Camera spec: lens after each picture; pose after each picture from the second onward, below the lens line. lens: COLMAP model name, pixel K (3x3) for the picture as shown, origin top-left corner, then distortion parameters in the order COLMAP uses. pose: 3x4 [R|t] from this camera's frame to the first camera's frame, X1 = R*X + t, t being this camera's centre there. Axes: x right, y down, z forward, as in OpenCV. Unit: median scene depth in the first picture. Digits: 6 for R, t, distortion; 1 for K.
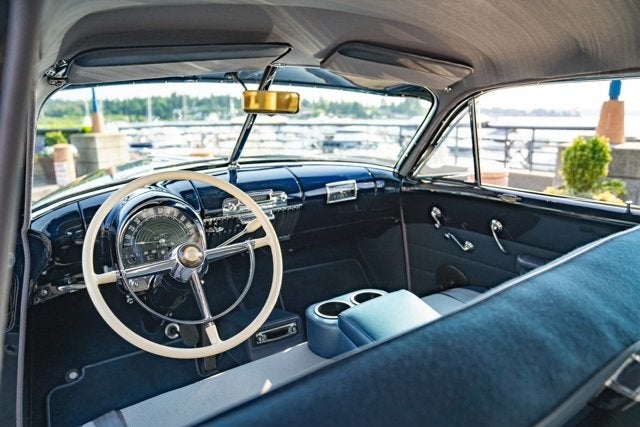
lens RADIAL K [[434.3, 0, 320.0], [0, 434.3, 213.5], [0, 0, 1]] dist [-0.100240, 0.000752]
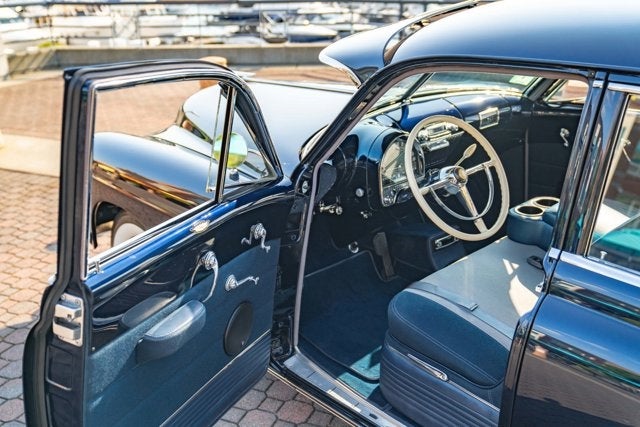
lens RADIAL K [[669.4, 0, 304.9], [0, 669.4, 222.1], [0, 0, 1]] dist [-0.003575, 0.009083]
pose [[0.990454, -0.056690, 0.125649, -0.657457], [0.037464, 0.987914, 0.150407, -0.062309], [-0.132657, -0.144264, 0.980607, -0.698790]]
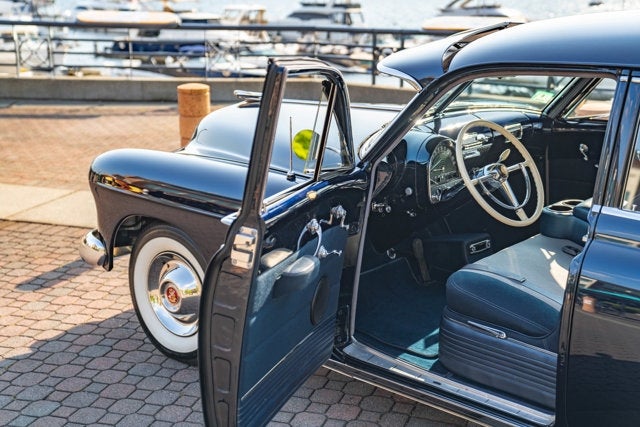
lens RADIAL K [[898.9, 0, 320.0], [0, 898.9, 213.5], [0, 0, 1]] dist [0.153578, 0.020191]
pose [[0.968935, -0.042307, 0.243671, -1.080211], [0.035364, 0.998836, 0.032798, 0.071233], [-0.244775, -0.023162, 0.969303, -1.305267]]
